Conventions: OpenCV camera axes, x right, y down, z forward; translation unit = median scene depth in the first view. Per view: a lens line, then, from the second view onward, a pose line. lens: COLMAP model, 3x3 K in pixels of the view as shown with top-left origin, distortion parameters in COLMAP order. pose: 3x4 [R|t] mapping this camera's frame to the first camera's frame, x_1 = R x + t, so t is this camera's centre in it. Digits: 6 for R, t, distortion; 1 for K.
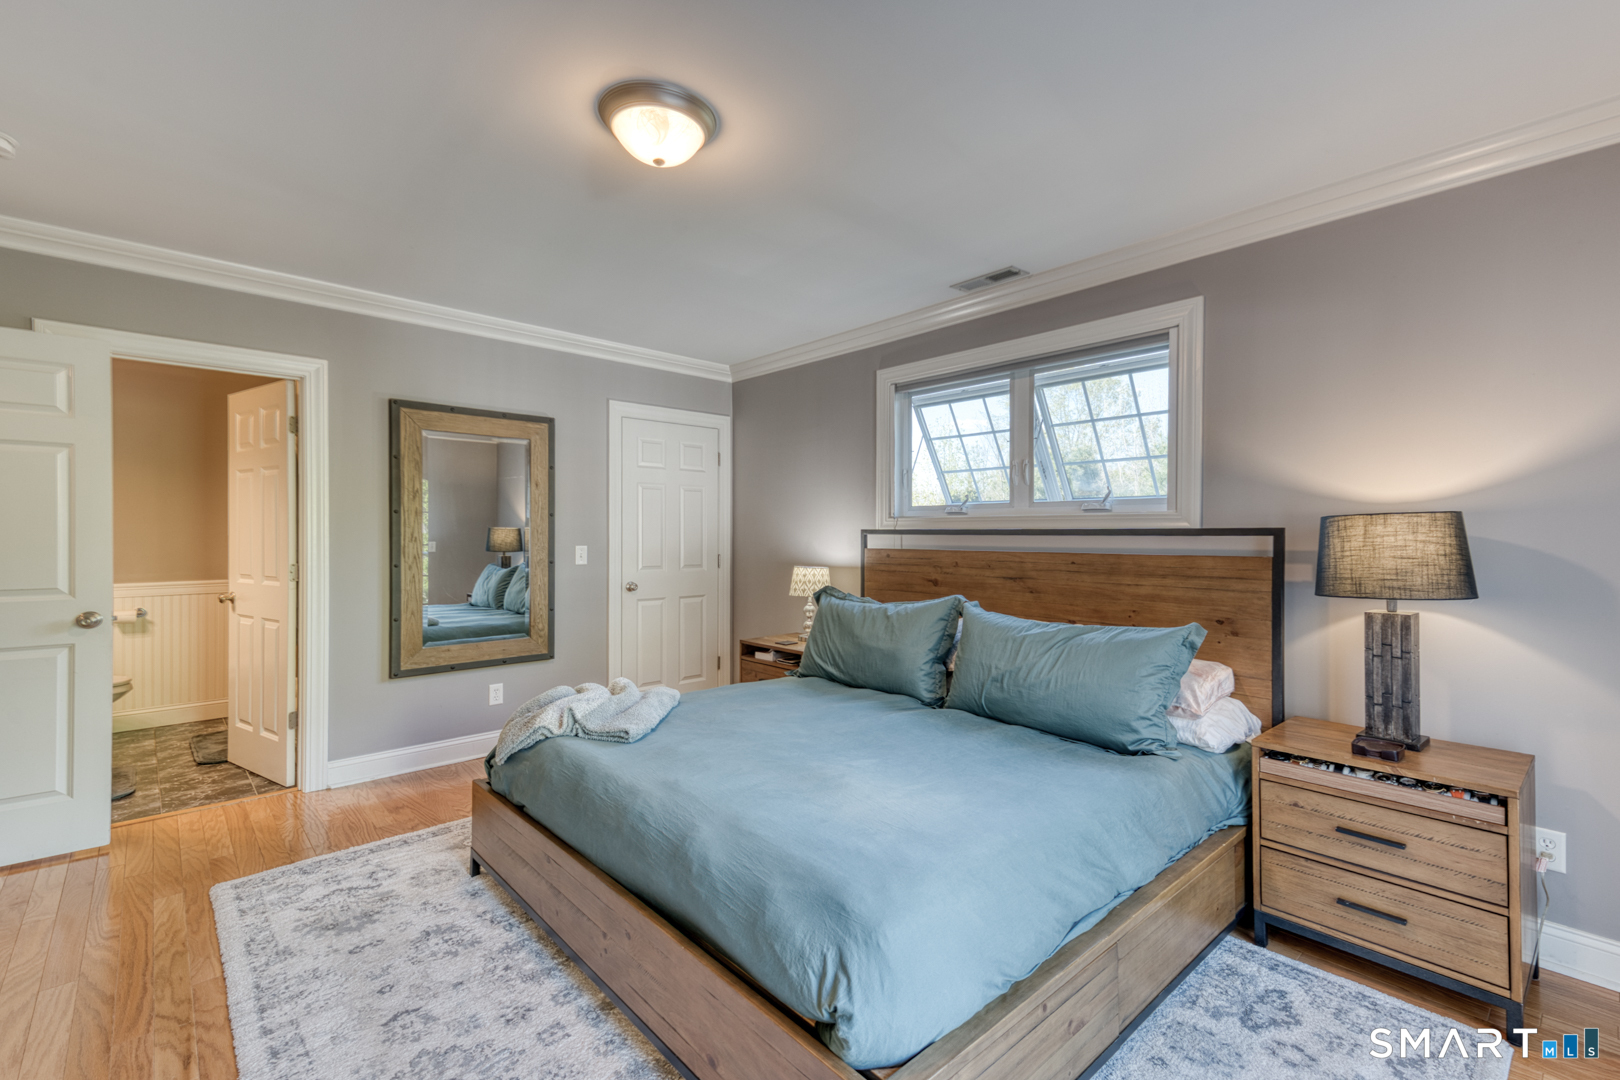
lens RADIAL K [[721.5, 0, 812.7], [0, 721.5, 537.5], [0, 0, 1]] dist [-0.000744, 0.000027]
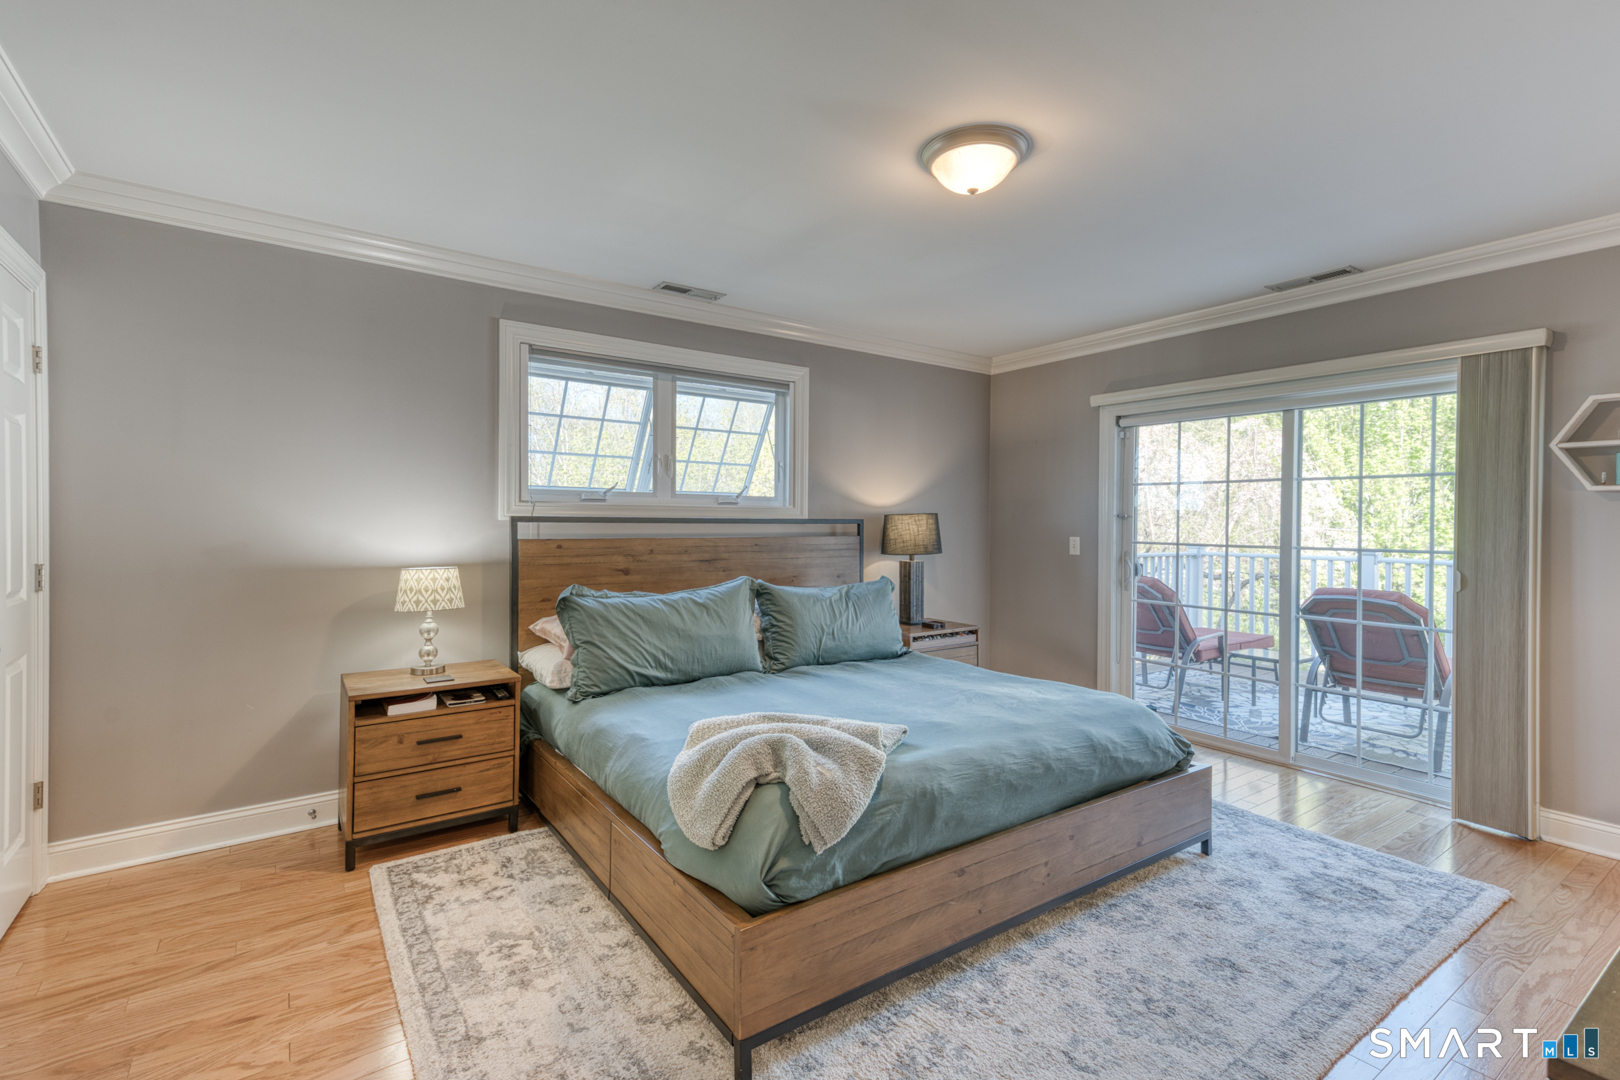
lens RADIAL K [[721.5, 0, 814.6], [0, 721.5, 531.8], [0, 0, 1]] dist [-0.000744, 0.000027]
pose [[0.101941, -0.016038, 0.994661, -0.844975], [-0.002830, 0.999861, 0.016412, -0.008988], [-0.994786, -0.004488, 0.101882, 0.703241]]
